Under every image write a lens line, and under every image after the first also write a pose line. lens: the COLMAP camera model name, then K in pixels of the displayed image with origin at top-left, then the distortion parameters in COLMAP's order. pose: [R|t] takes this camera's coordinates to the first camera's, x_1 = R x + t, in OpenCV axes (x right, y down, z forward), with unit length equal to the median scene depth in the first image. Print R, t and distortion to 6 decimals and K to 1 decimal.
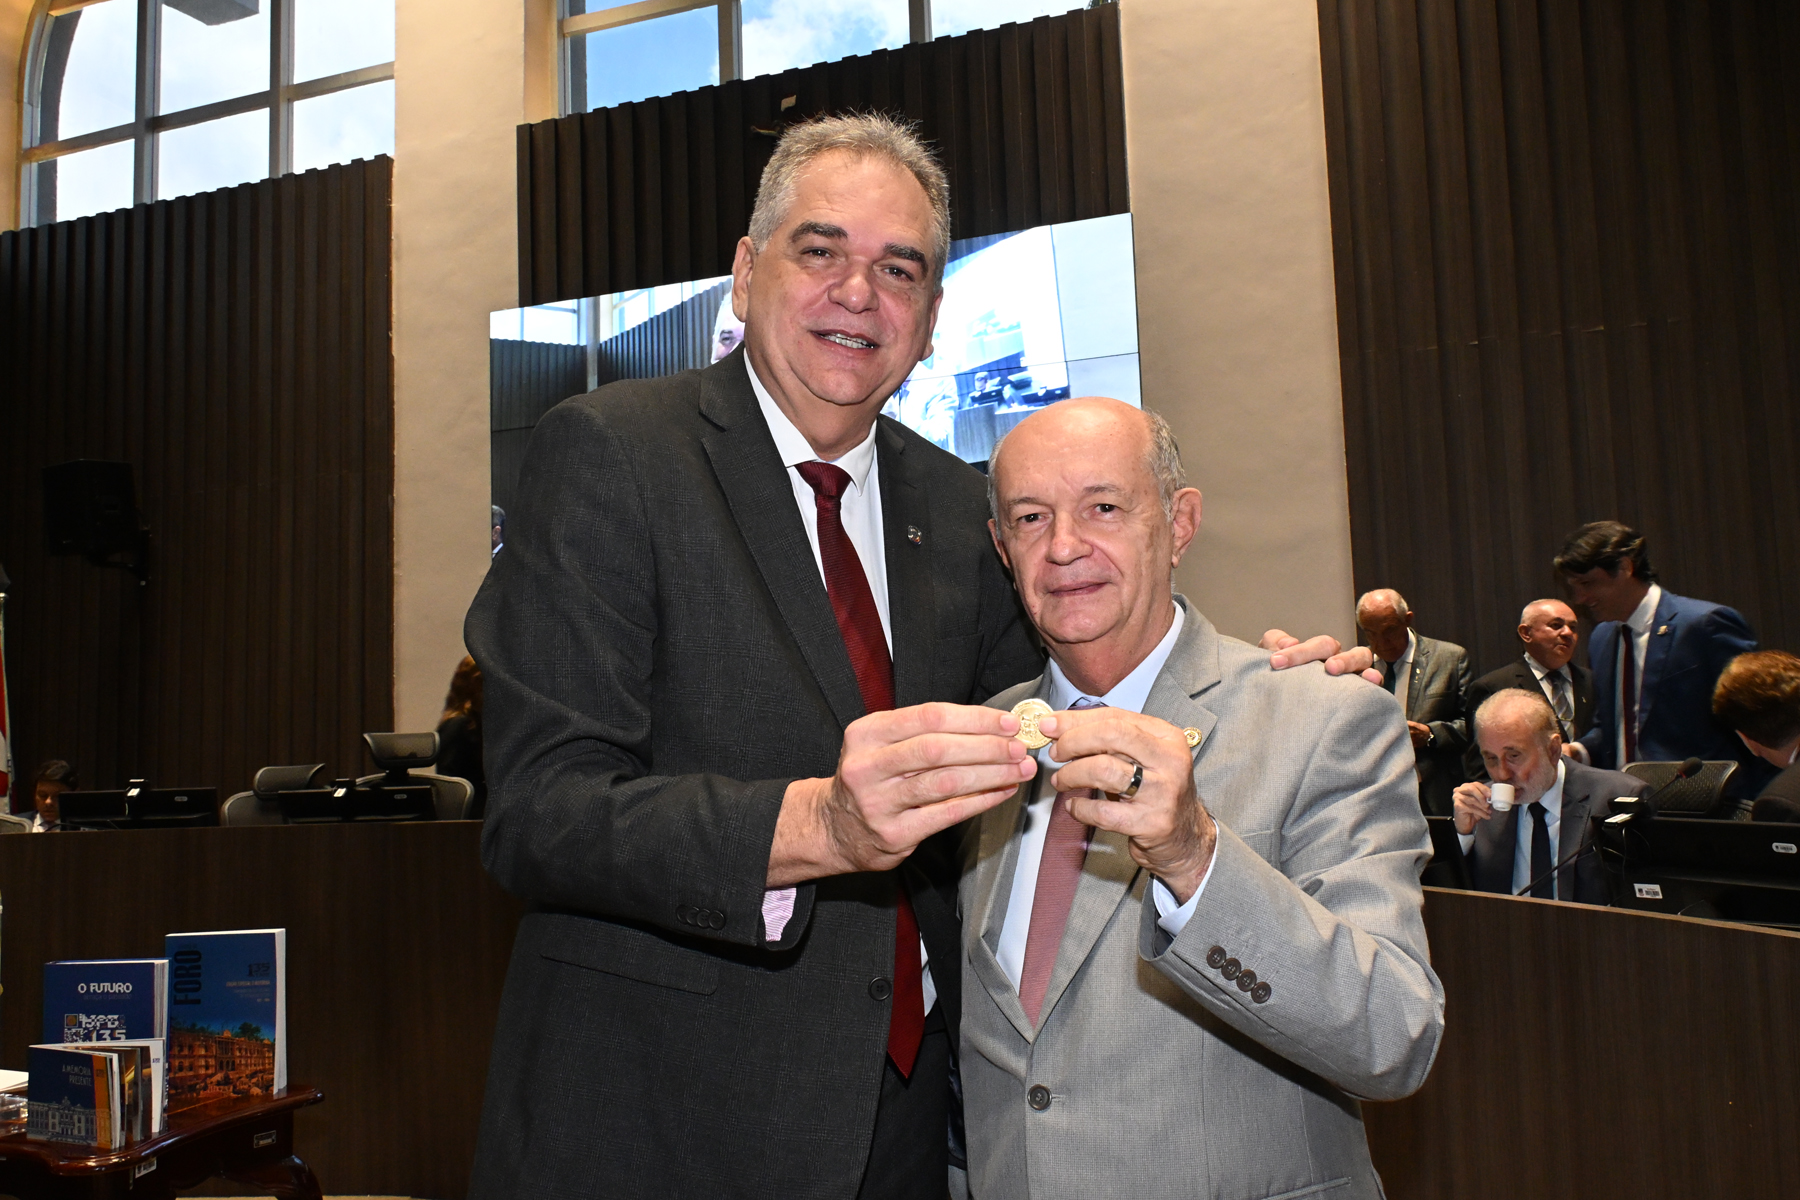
lens RADIAL K [[1569.8, 0, 900.0], [0, 1569.8, 600.0], [0, 0, 1]] dist [0.001073, -0.009521]
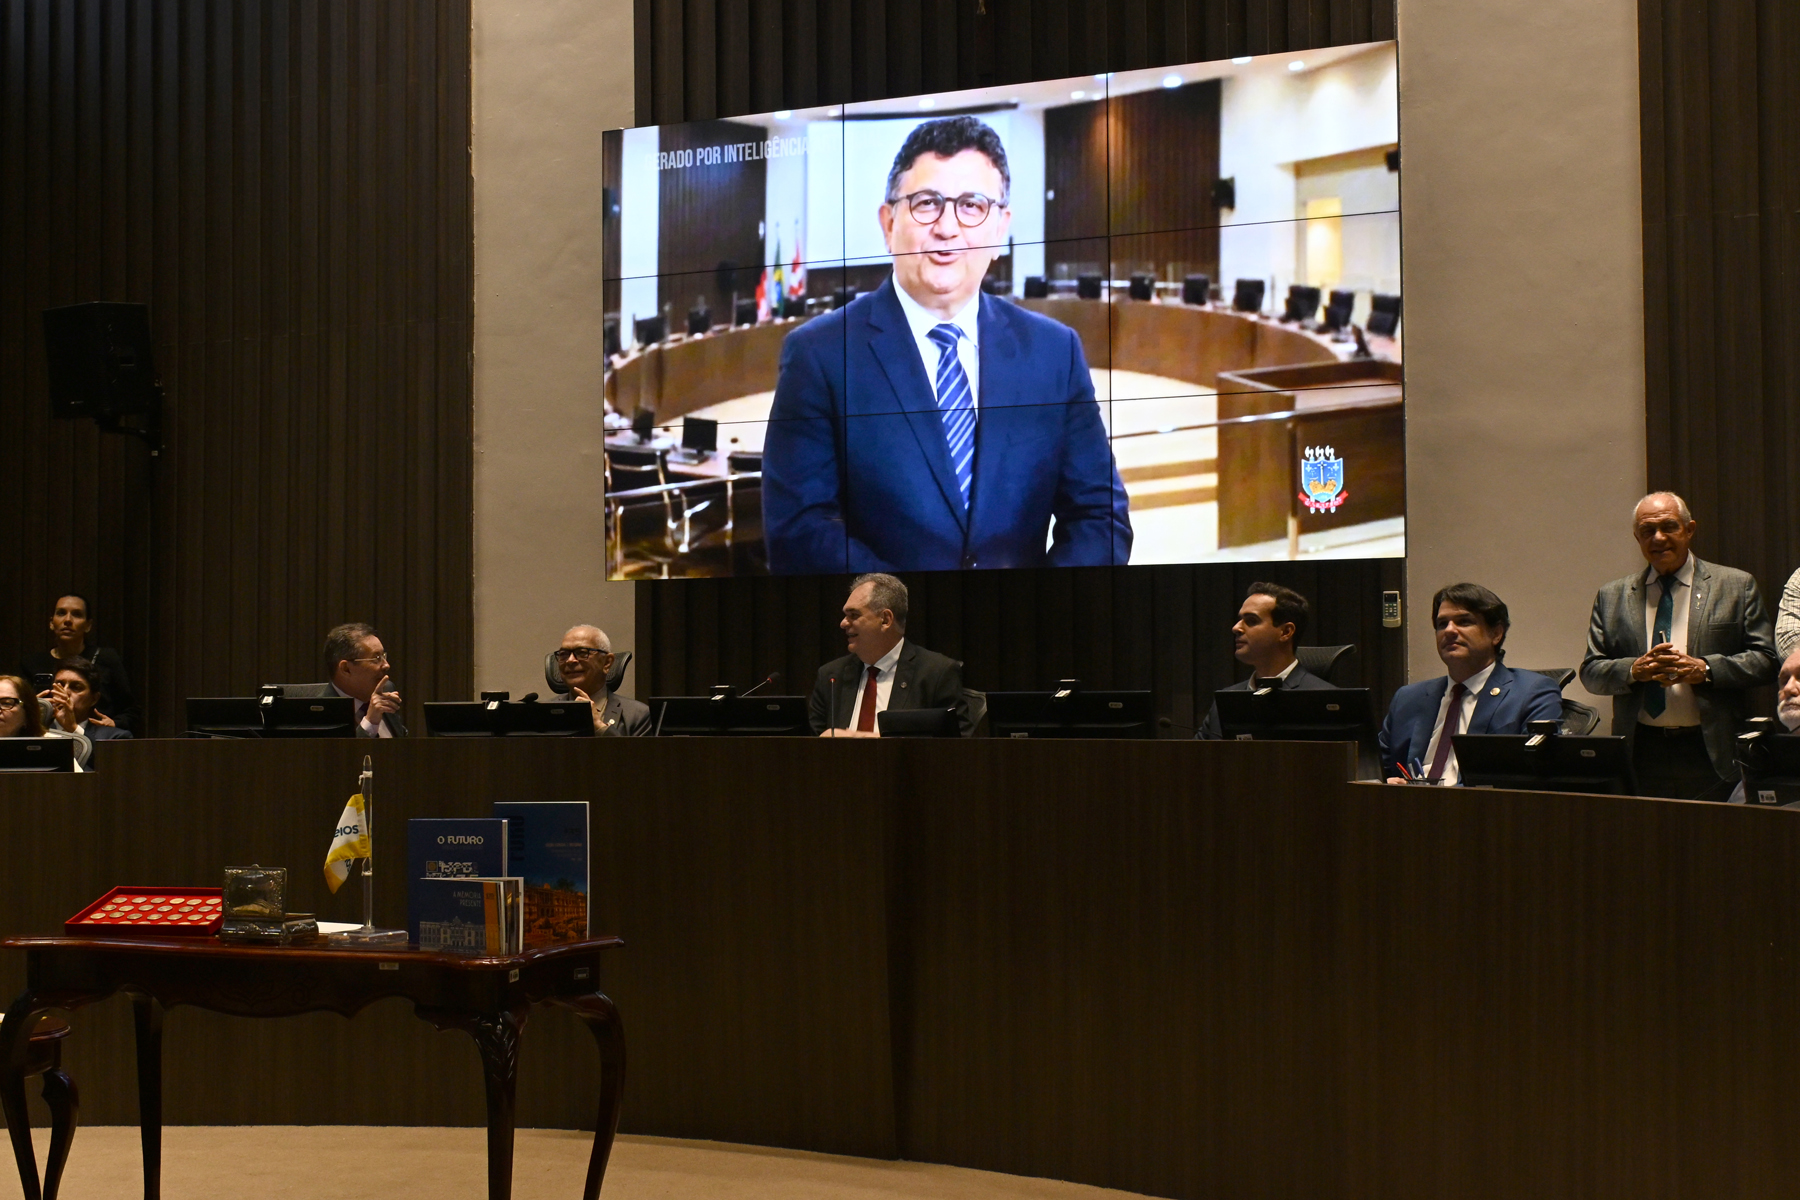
lens RADIAL K [[2656.4, 0, 841.7], [0, 2656.4, 603.0], [0, 0, 1]] dist [0.025399, 0.088384]
pose [[0.996278, 0.021247, -0.083536, -0.022228], [-0.016415, 0.998175, 0.058117, -0.027027], [0.084618, -0.056529, 0.994809, -0.463457]]
